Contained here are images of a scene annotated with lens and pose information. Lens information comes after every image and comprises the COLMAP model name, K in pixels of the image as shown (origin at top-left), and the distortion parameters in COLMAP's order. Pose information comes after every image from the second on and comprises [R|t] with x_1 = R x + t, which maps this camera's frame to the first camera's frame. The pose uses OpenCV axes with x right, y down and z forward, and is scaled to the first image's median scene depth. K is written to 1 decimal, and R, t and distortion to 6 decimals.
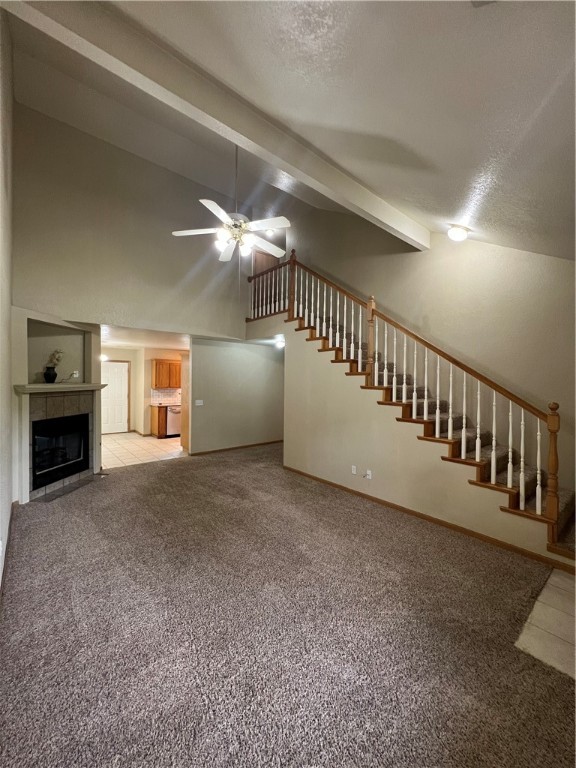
lens RADIAL K [[308.7, 0, 288.0], [0, 308.7, 384.0], [0, 0, 1]] dist [-0.000748, -0.000059]
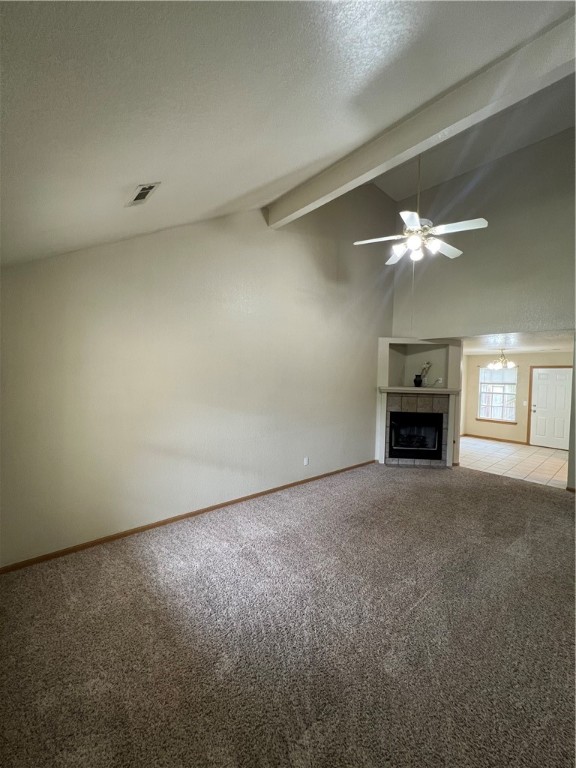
lens RADIAL K [[308.7, 0, 288.0], [0, 308.7, 384.0], [0, 0, 1]] dist [-0.000748, -0.000059]
pose [[0.023998, 0.011883, -0.999641, 0.591253], [-0.038087, 0.999214, 0.010963, -0.009357], [0.998986, 0.037811, 0.024431, 0.413532]]
